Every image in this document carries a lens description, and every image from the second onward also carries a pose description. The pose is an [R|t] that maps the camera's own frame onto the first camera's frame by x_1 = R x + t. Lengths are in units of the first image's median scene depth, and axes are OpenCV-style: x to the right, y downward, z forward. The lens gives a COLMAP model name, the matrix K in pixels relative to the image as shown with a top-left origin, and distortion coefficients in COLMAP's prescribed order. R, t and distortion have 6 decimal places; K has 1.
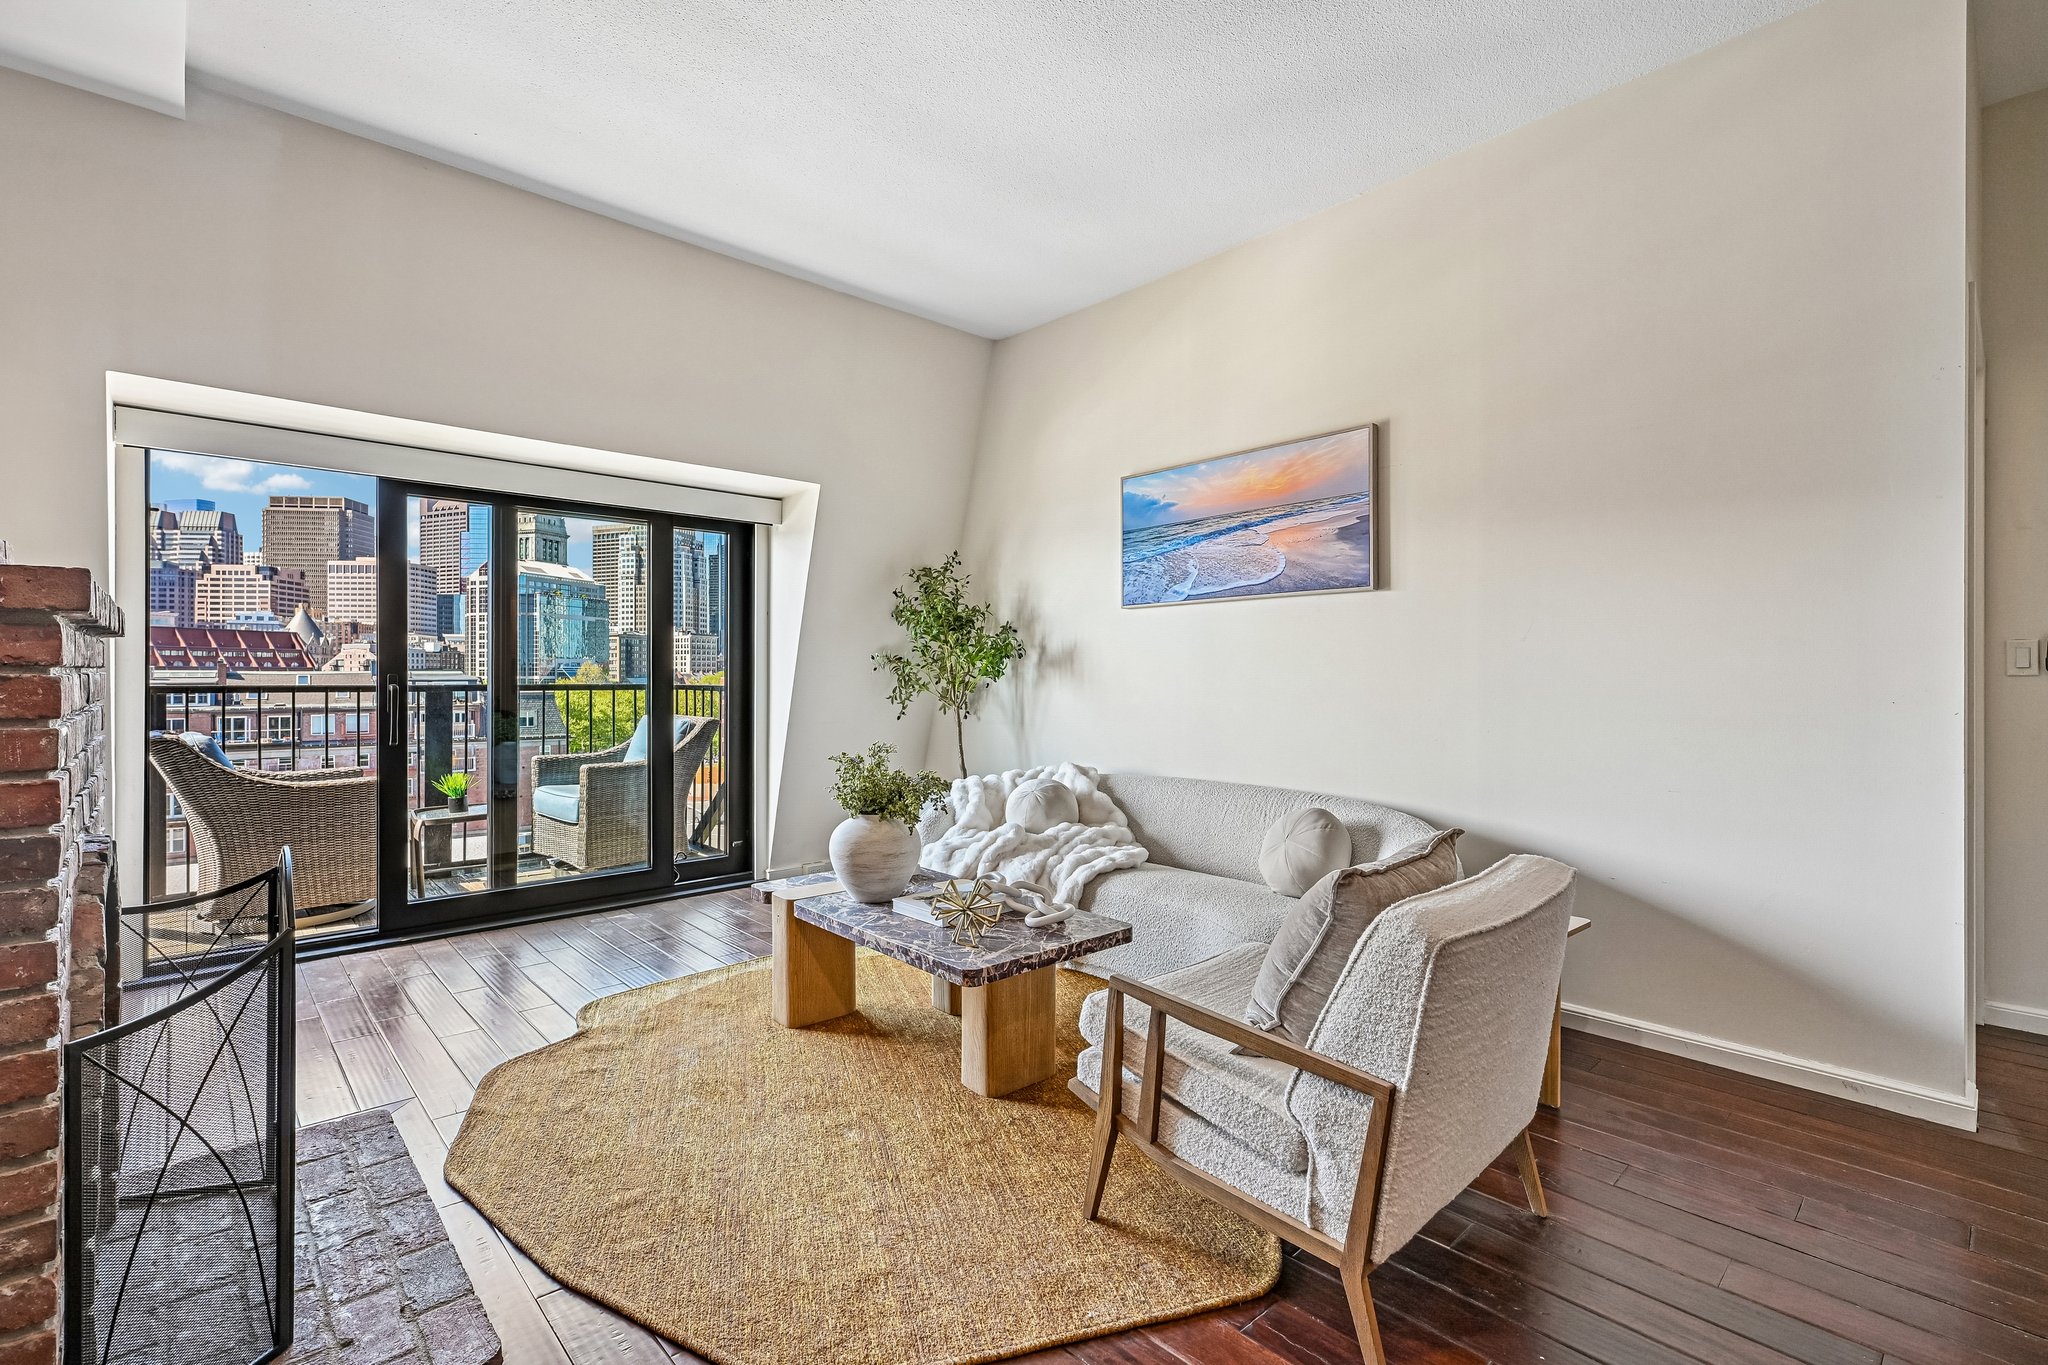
lens RADIAL K [[917.0, 0, 1022.4], [0, 917.0, 673.7], [0, 0, 1]] dist [0.000762, 0.000157]
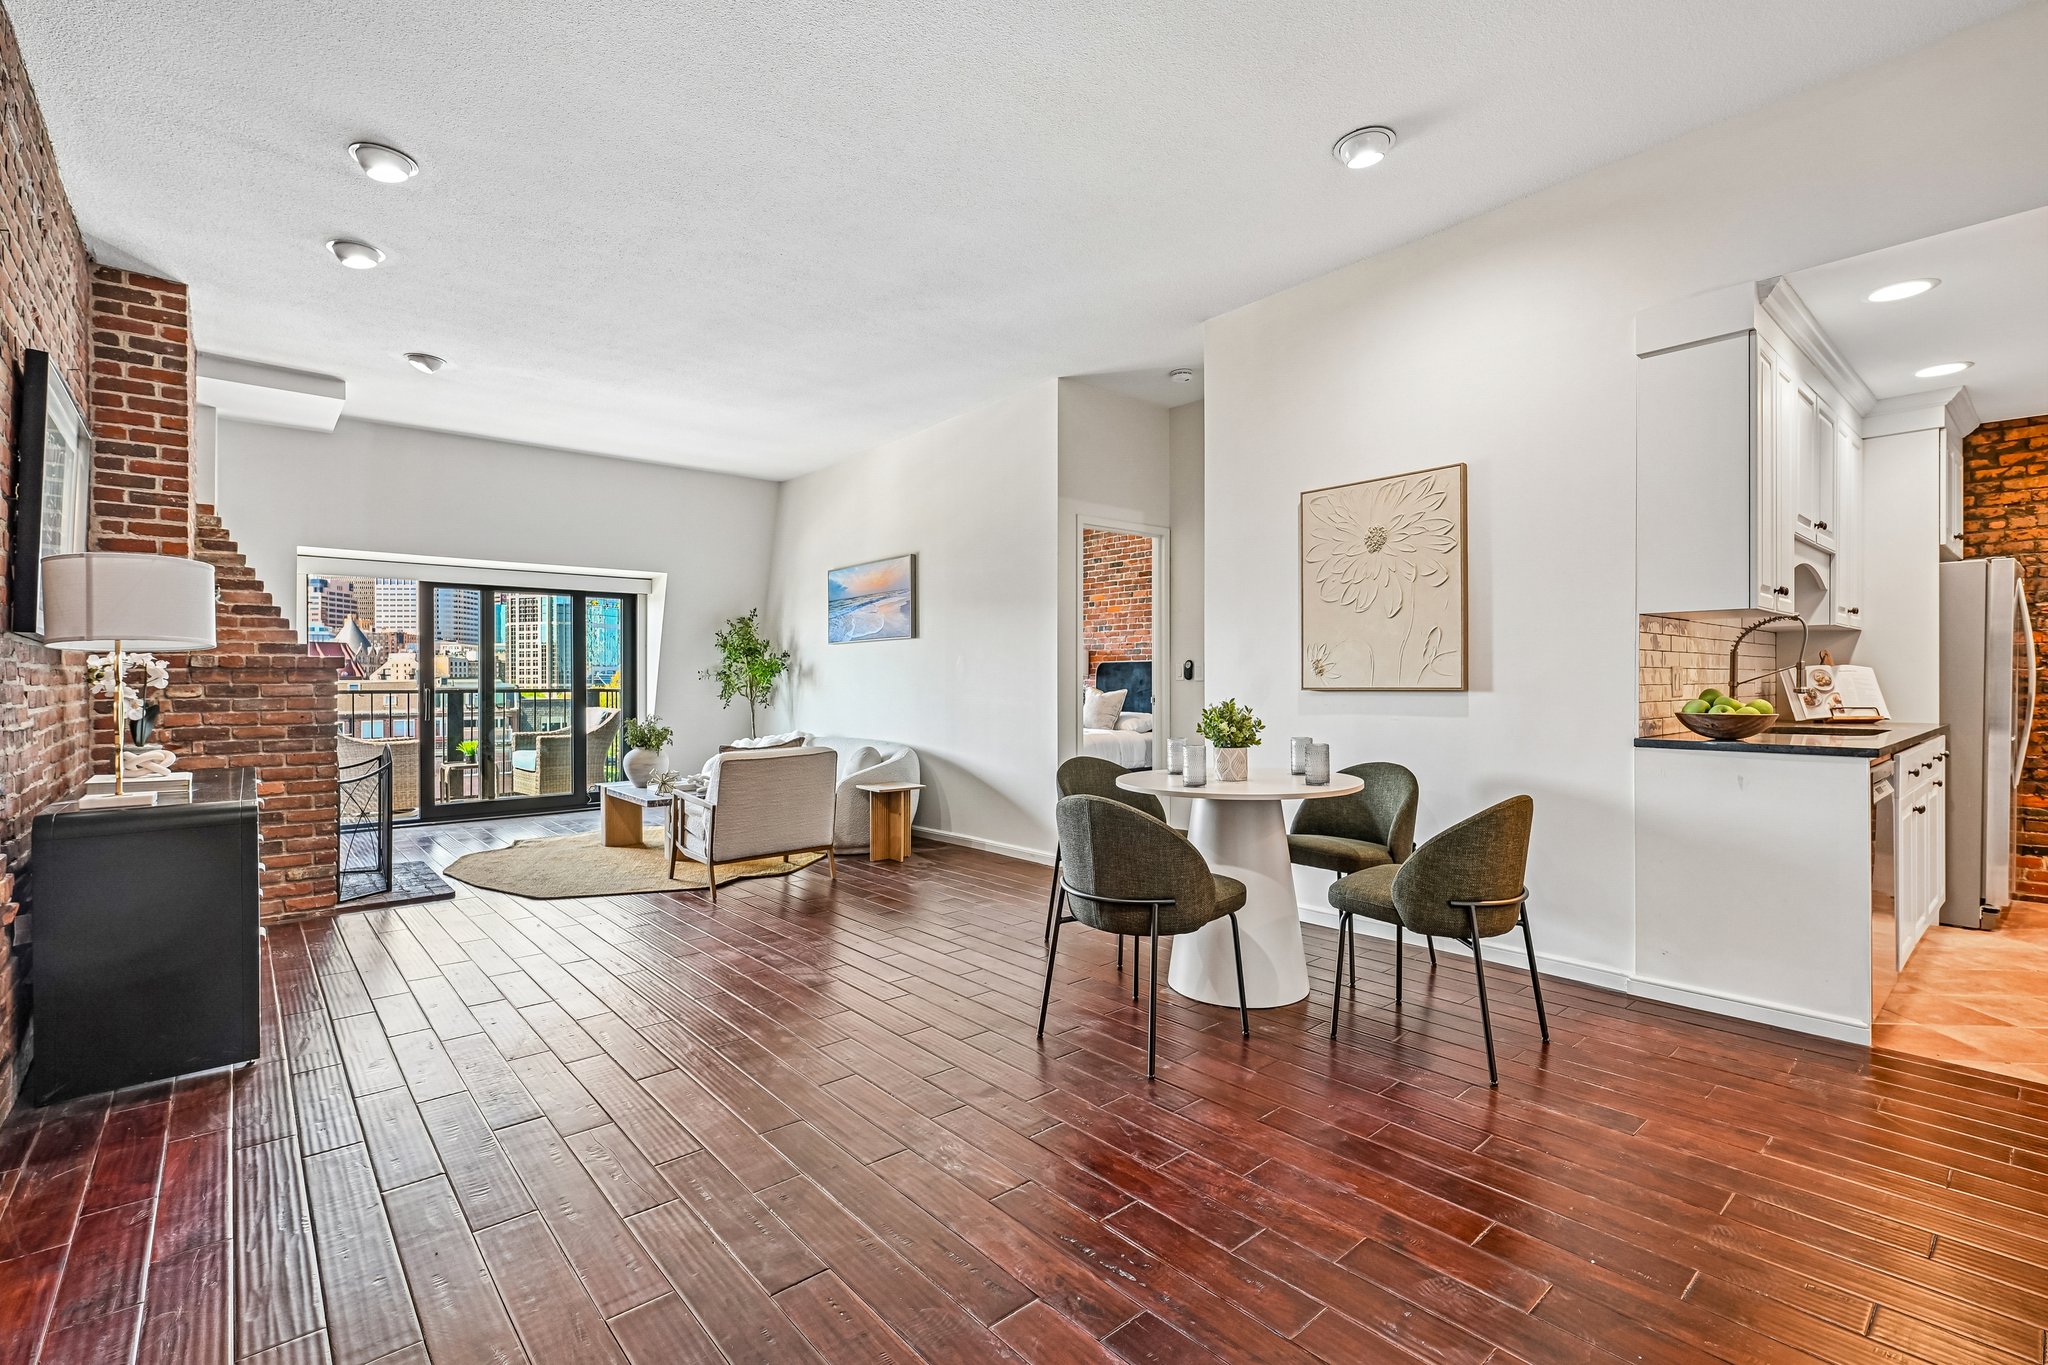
lens RADIAL K [[917.0, 0, 1022.6], [0, 917.0, 676.0], [0, 0, 1]] dist [0.000762, 0.000157]
pose [[0.999436, -0.004889, -0.033223, 0.549769], [0.004776, 0.999983, -0.003489, -0.001868], [0.033240, 0.003329, 0.999442, -0.774687]]
